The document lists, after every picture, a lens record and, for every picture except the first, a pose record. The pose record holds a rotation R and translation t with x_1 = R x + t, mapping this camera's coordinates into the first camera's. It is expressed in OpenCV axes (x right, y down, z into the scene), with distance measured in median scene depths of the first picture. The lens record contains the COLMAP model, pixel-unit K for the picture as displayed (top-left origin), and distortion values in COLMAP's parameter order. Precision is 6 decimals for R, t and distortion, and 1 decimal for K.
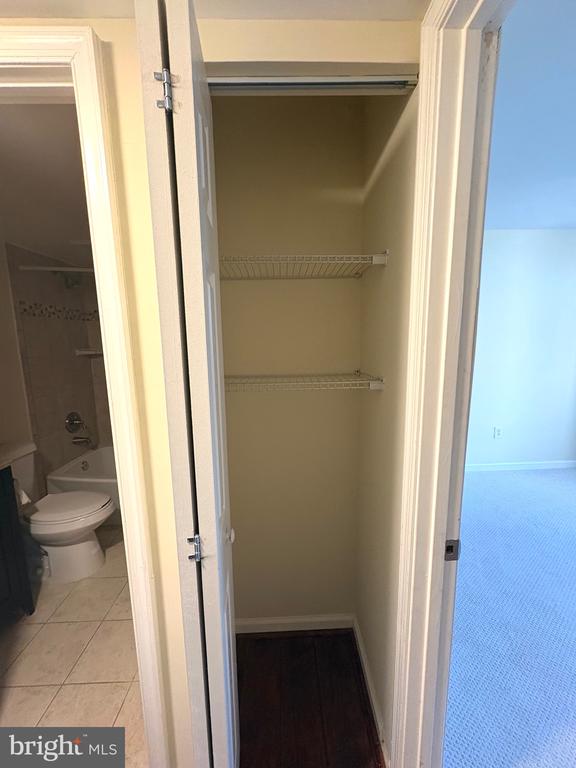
lens RADIAL K [[304.8, 0, 289.0], [0, 304.8, 384.2], [0, 0, 1]] dist [-0.001175, -0.000101]
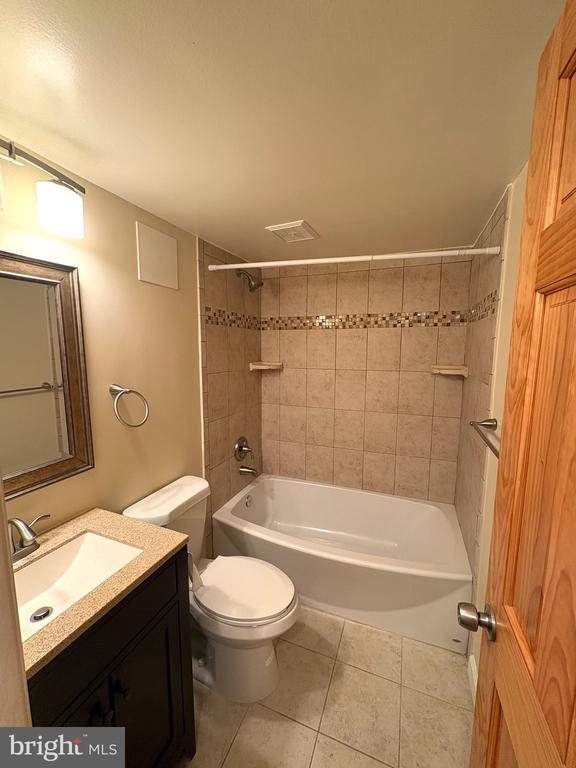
lens RADIAL K [[304.8, 0, 289.0], [0, 304.8, 384.2], [0, 0, 1]] dist [-0.001175, -0.000101]
pose [[0.918533, 0.066666, -0.389682, -0.276366], [-0.076777, 0.996994, -0.010410, -0.058163], [0.387817, 0.039480, 0.920891, 0.269187]]
